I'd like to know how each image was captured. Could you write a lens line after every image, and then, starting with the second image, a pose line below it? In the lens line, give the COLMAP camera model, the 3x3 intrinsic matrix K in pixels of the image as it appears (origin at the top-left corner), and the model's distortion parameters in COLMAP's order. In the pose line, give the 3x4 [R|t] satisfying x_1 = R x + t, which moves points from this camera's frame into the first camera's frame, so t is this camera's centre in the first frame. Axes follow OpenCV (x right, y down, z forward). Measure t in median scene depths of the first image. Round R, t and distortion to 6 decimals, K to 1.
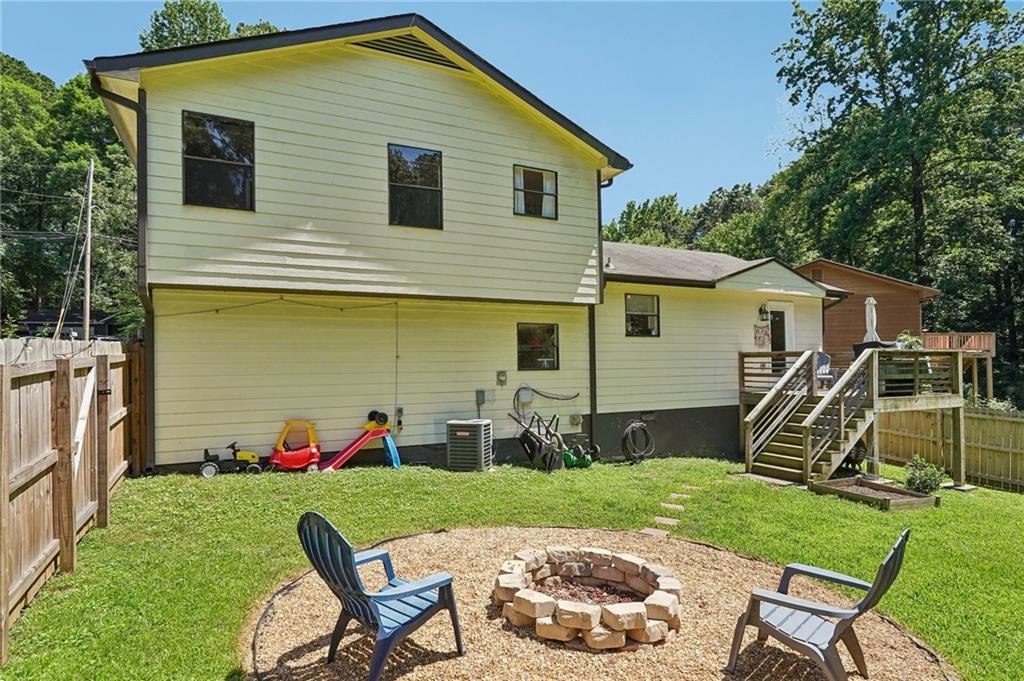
lens RADIAL K [[546.7, 0, 512.0], [0, 546.7, 340.5], [0, 0, 1]] dist [-0.004289, -0.000363]
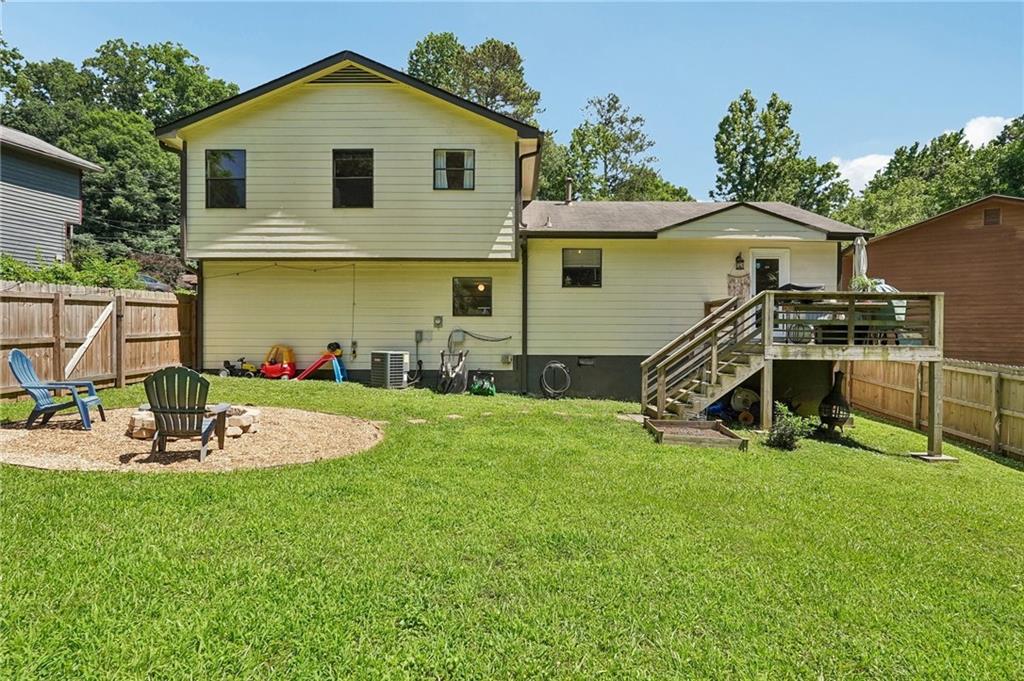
lens RADIAL K [[521.5, 0, 512.5], [0, 521.5, 322.4], [0, 0, 1]] dist [-0.004653, -0.000088]
pose [[0.895341, 0.001800, -0.445378, 0.672280], [0.005210, 0.999881, 0.014516, 0.054351], [0.445351, -0.015317, 0.895225, 0.009987]]
